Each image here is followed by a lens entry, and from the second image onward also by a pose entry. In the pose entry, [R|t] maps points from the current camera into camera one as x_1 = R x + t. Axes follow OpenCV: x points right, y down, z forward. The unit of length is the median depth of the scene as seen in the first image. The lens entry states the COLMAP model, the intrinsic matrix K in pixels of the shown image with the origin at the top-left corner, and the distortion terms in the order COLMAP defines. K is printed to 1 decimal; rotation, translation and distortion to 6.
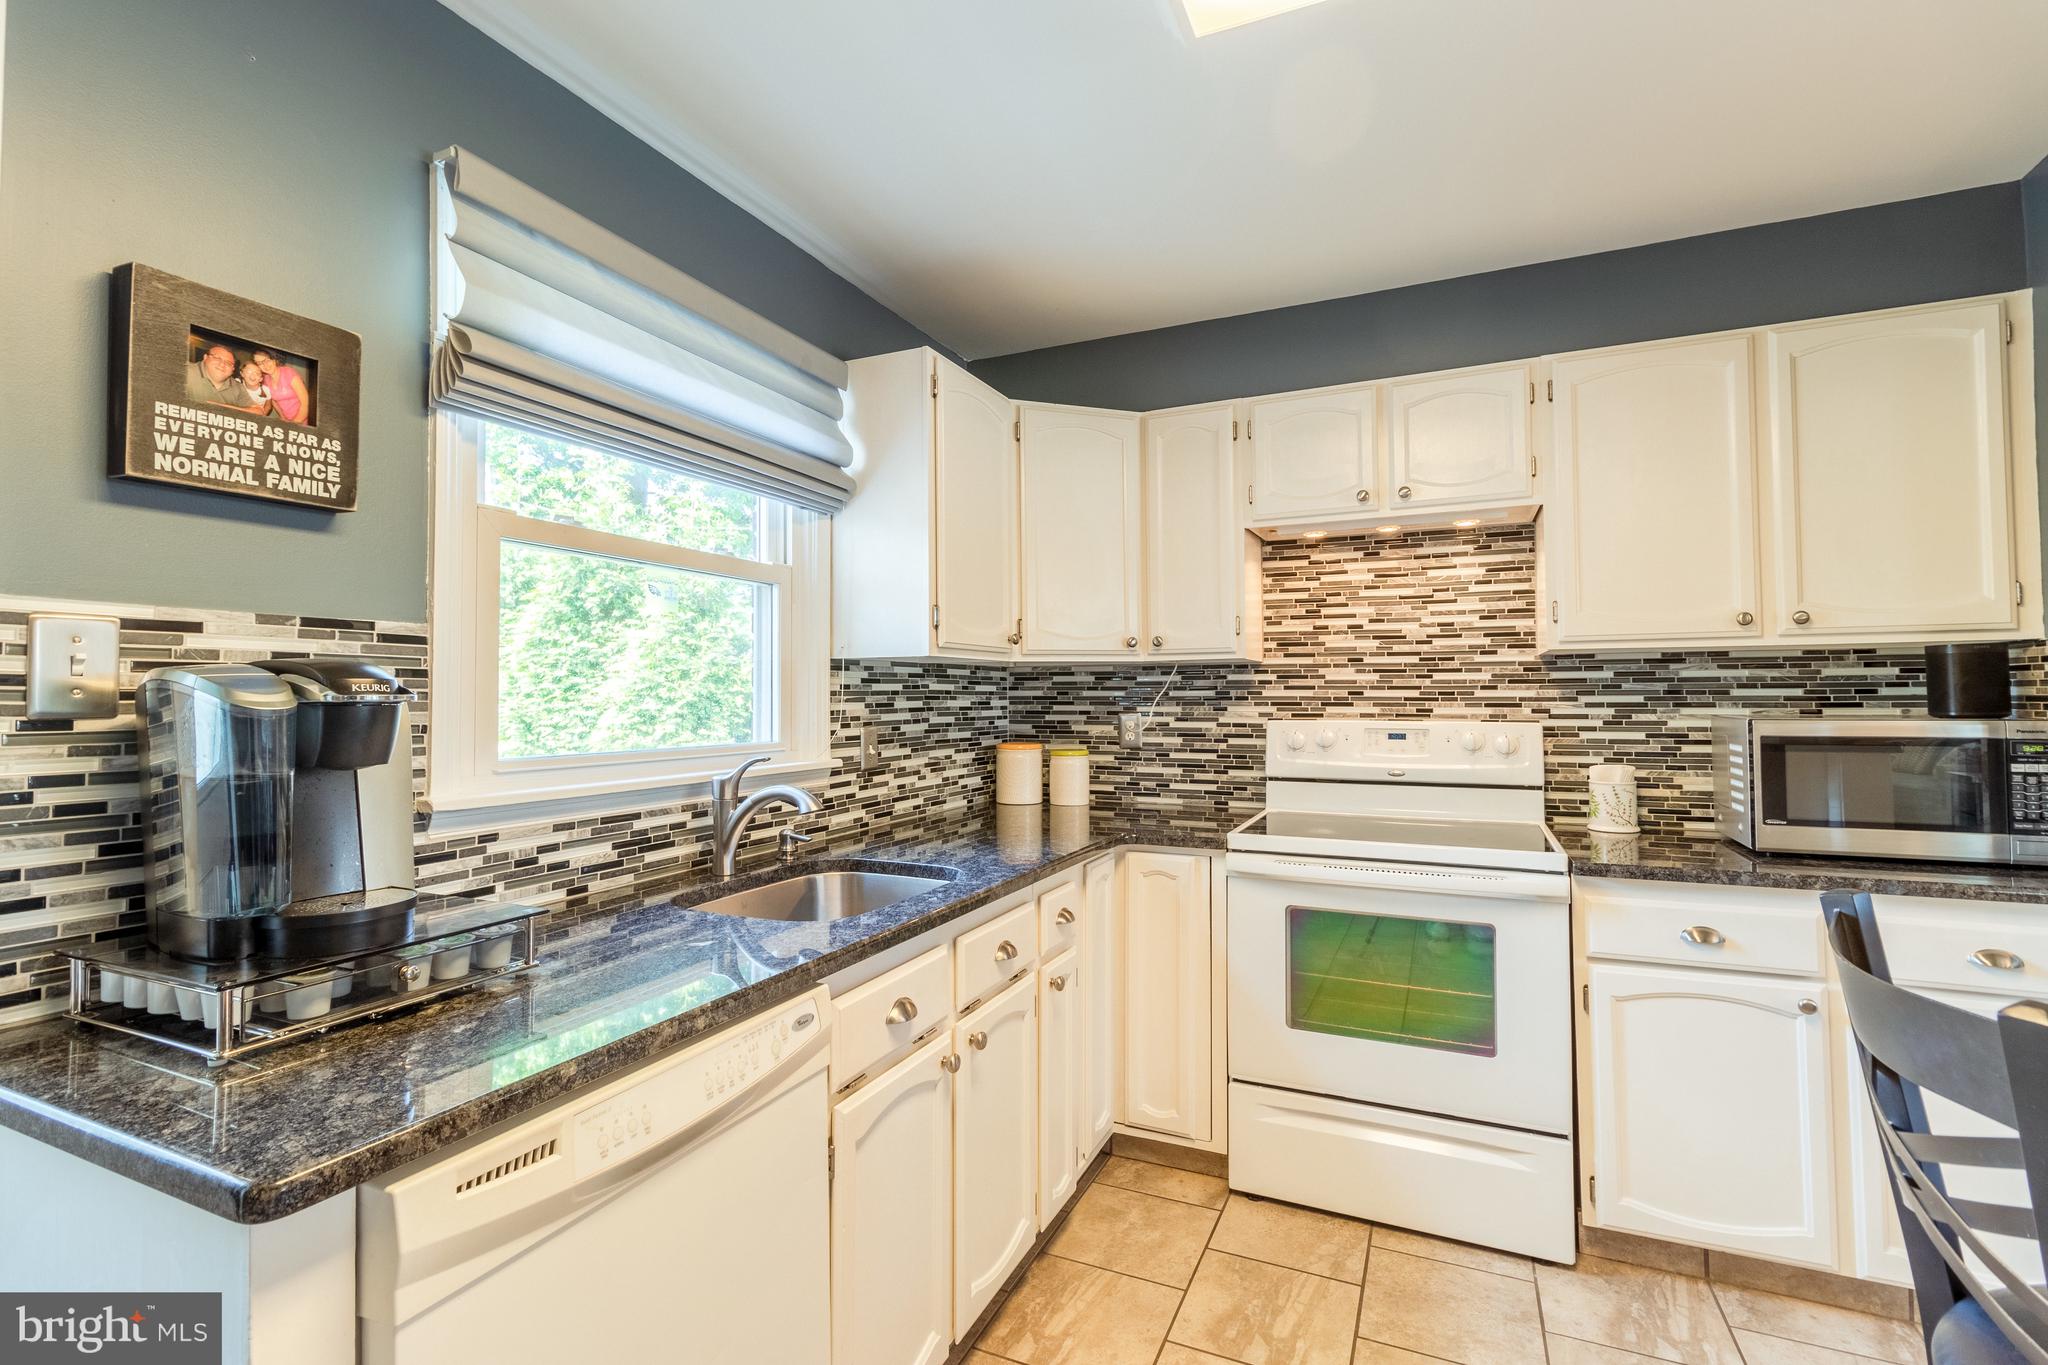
lens RADIAL K [[946.1, 0, 1024.5], [0, 946.1, 669.3], [0, 0, 1]] dist [0.002011, 0.001062]
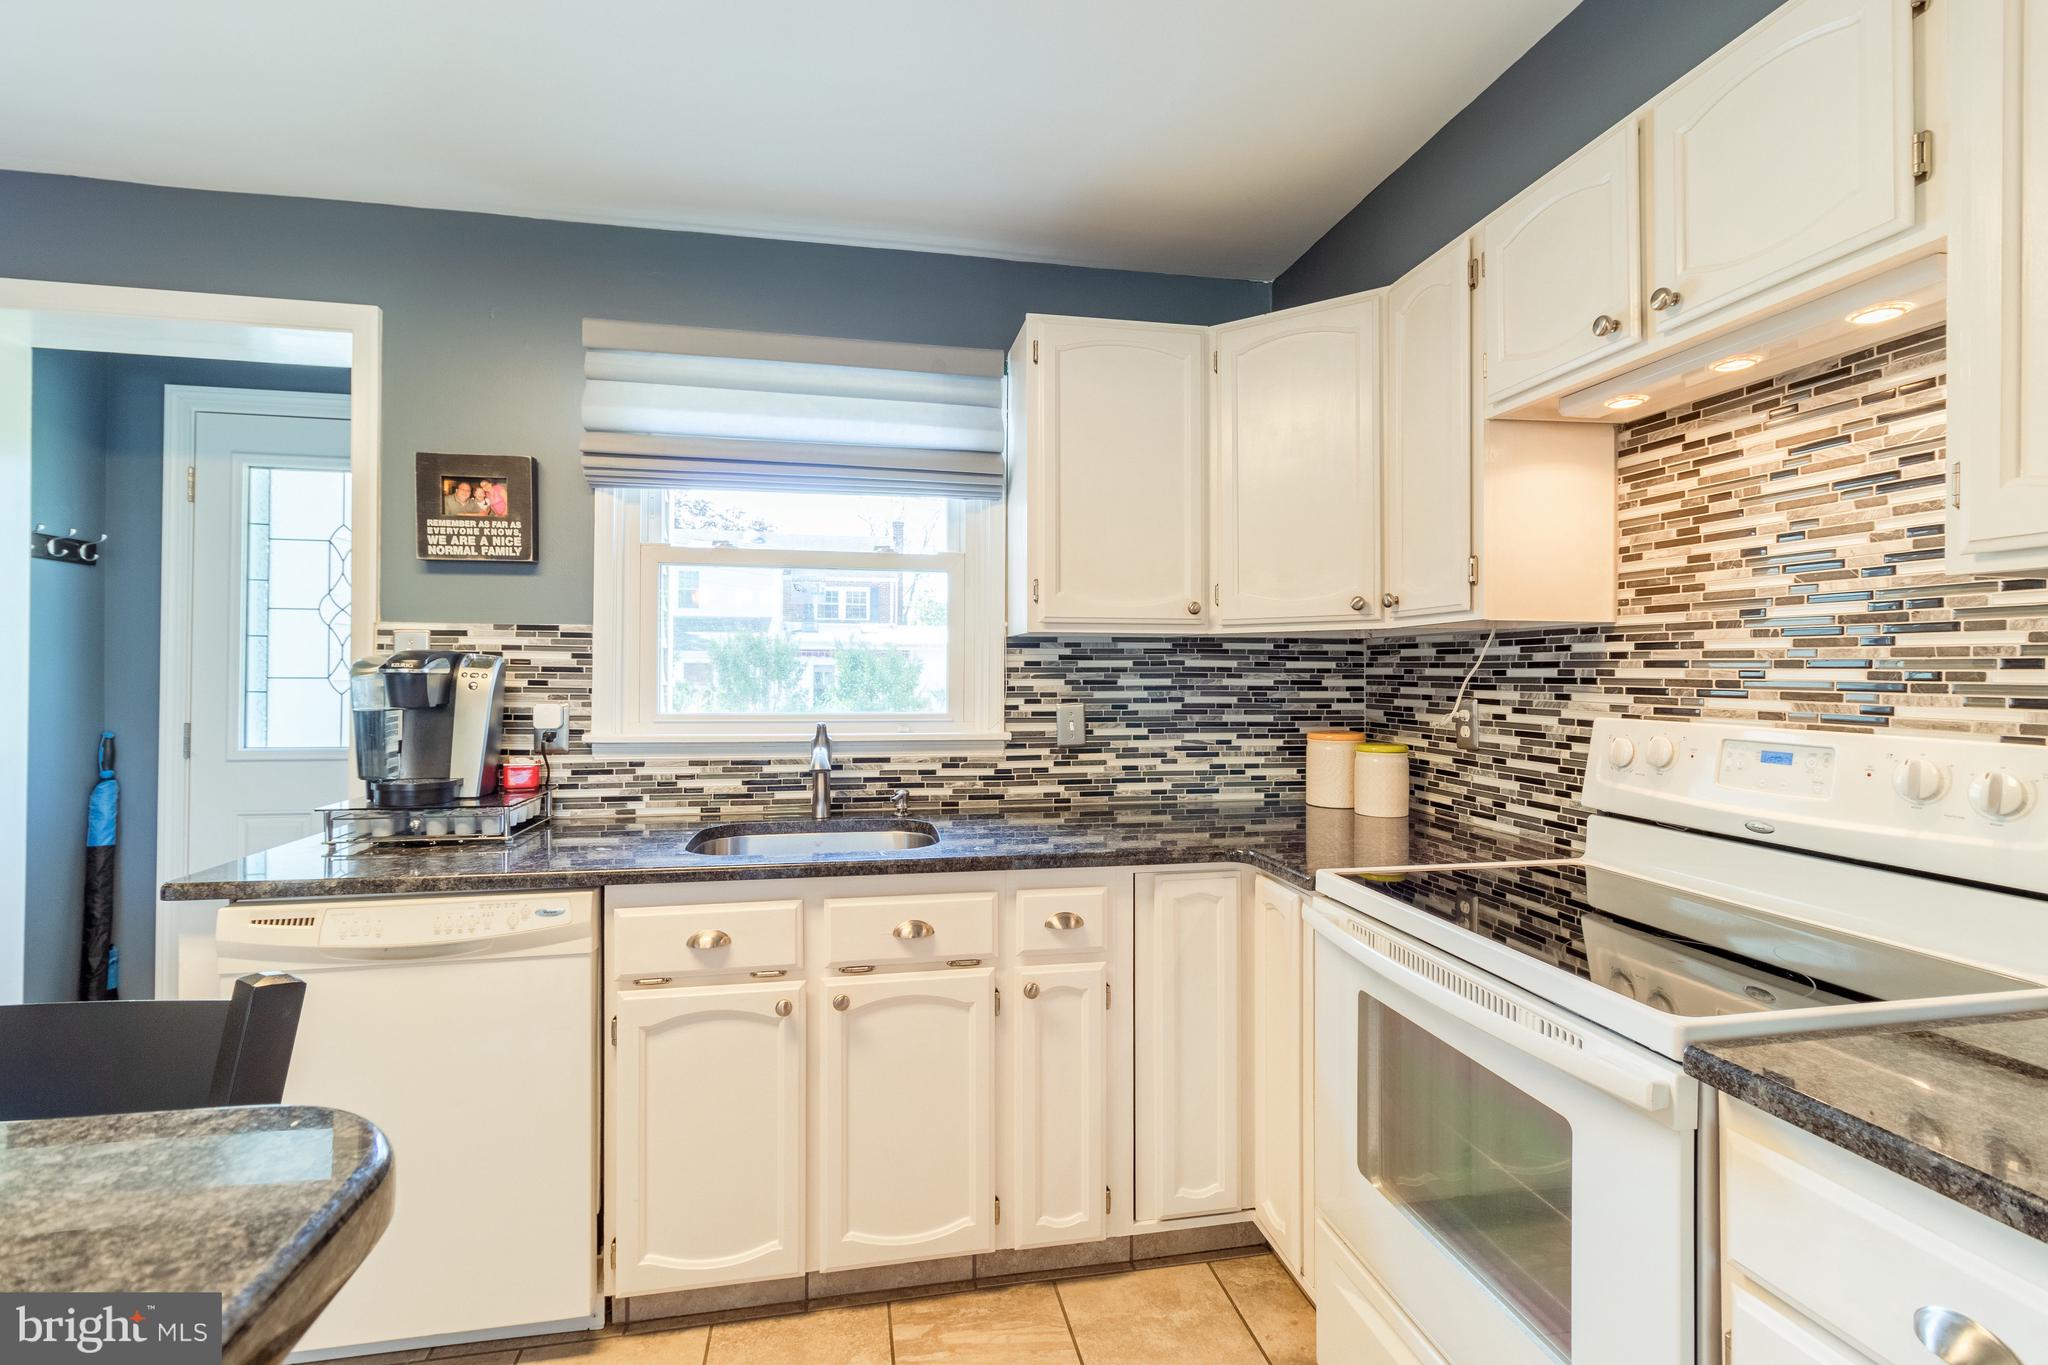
lens RADIAL K [[946.1, 0, 1024.5], [0, 946.1, 669.3], [0, 0, 1]] dist [0.002011, 0.001062]
pose [[0.575446, 0.004270, -0.817828, 0.642170], [0.016798, 0.999714, 0.017039, 0.007060], [0.817667, -0.023543, 0.575210, 0.398848]]
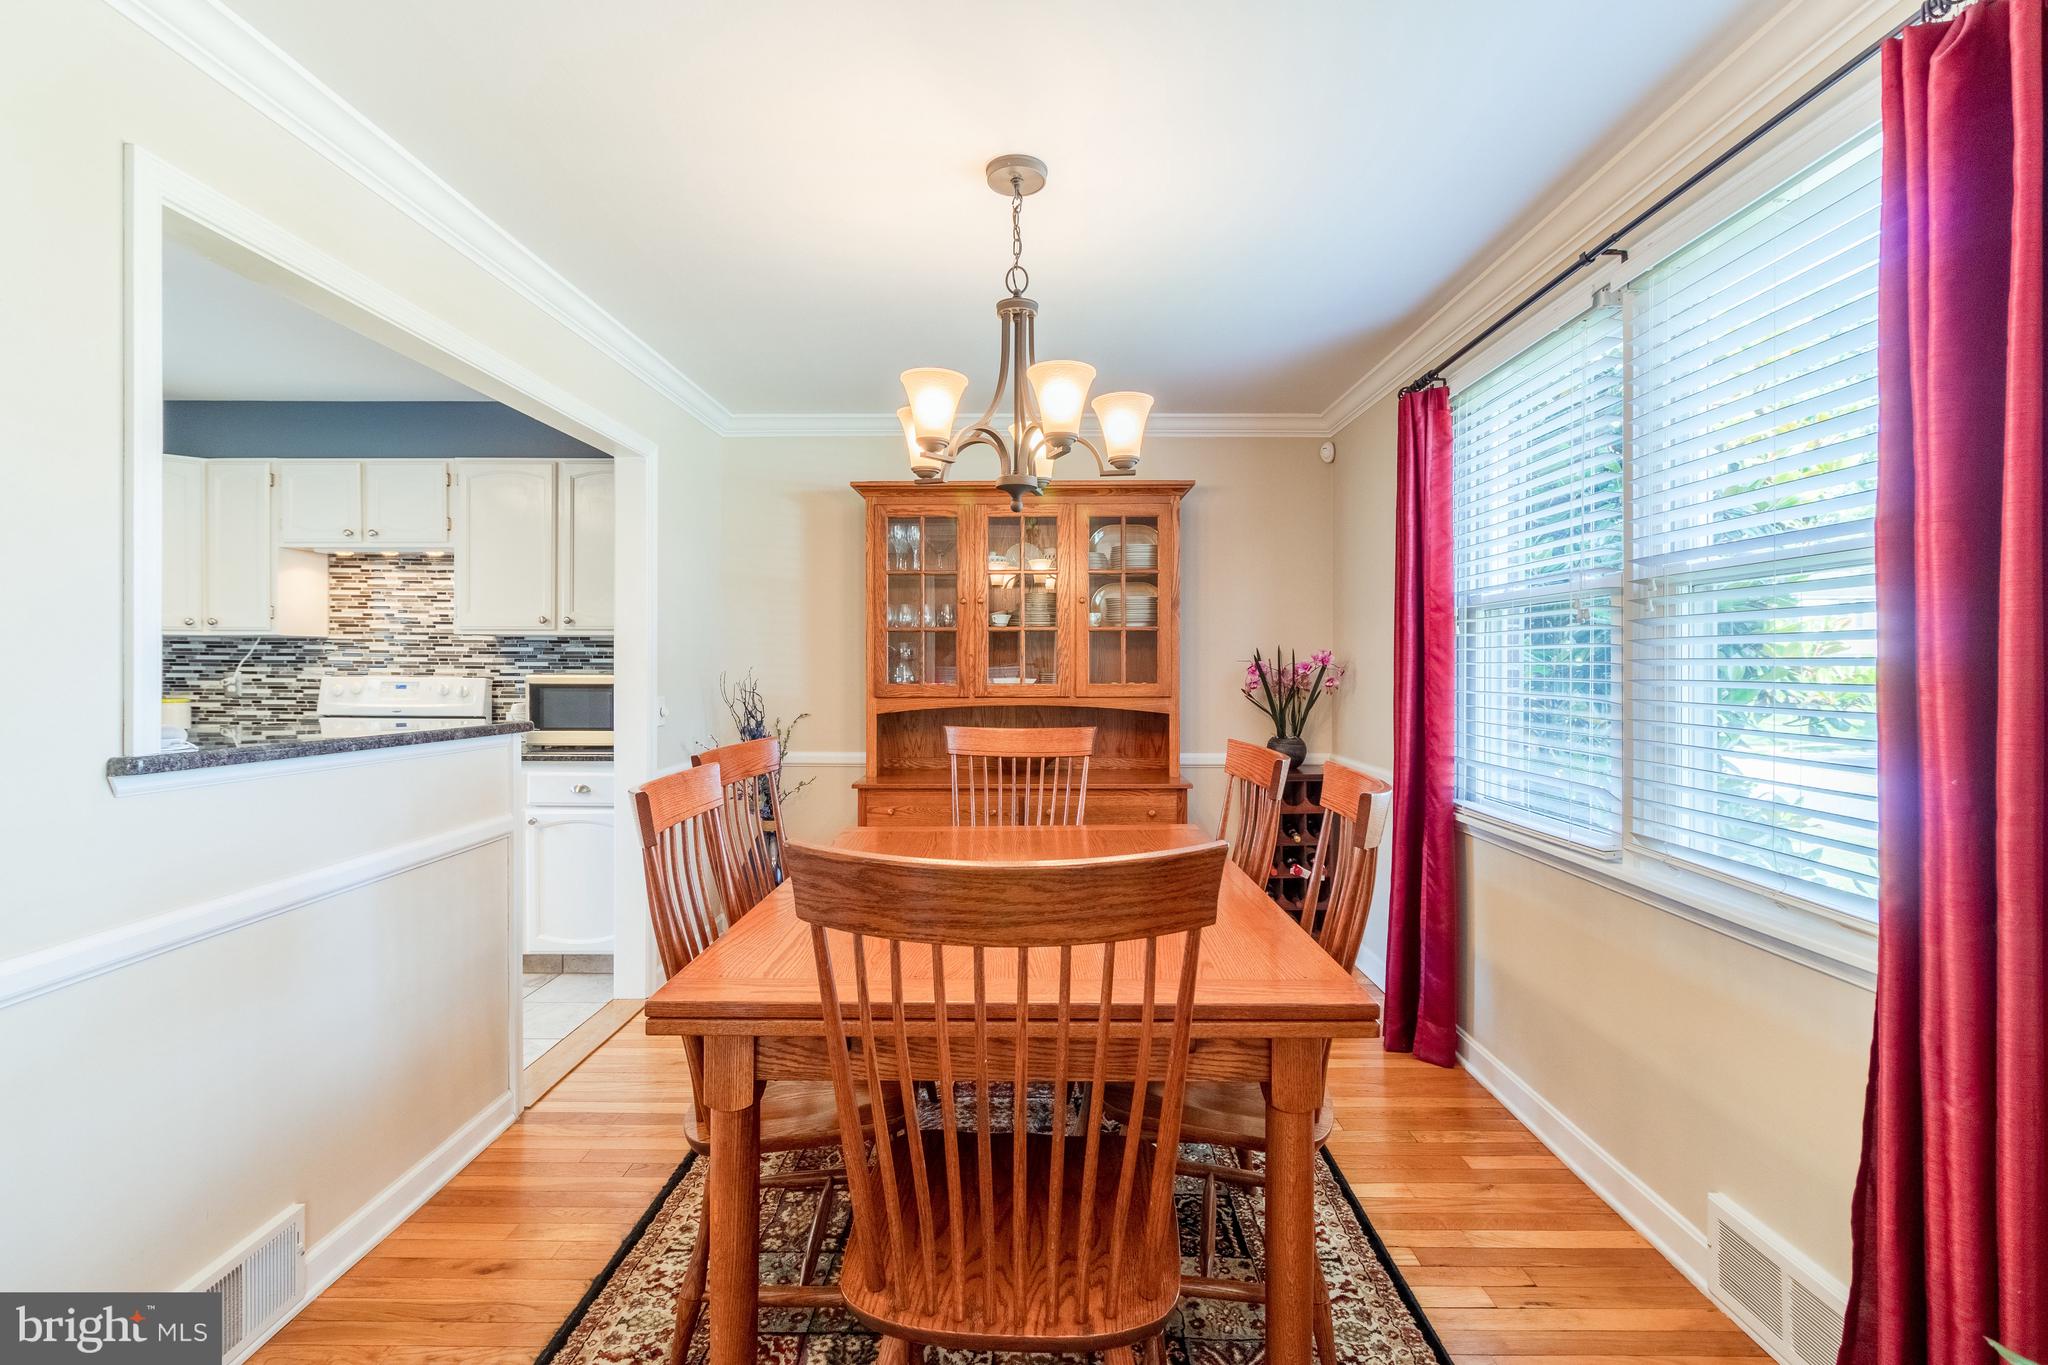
lens RADIAL K [[946.1, 0, 1024.5], [0, 946.1, 669.3], [0, 0, 1]] dist [0.002011, 0.001062]
pose [[0.916182, 0.007708, 0.400688, 0.780482], [-0.020439, 0.999413, 0.027507, -0.023962], [-0.400241, -0.033391, 0.915801, -0.917341]]
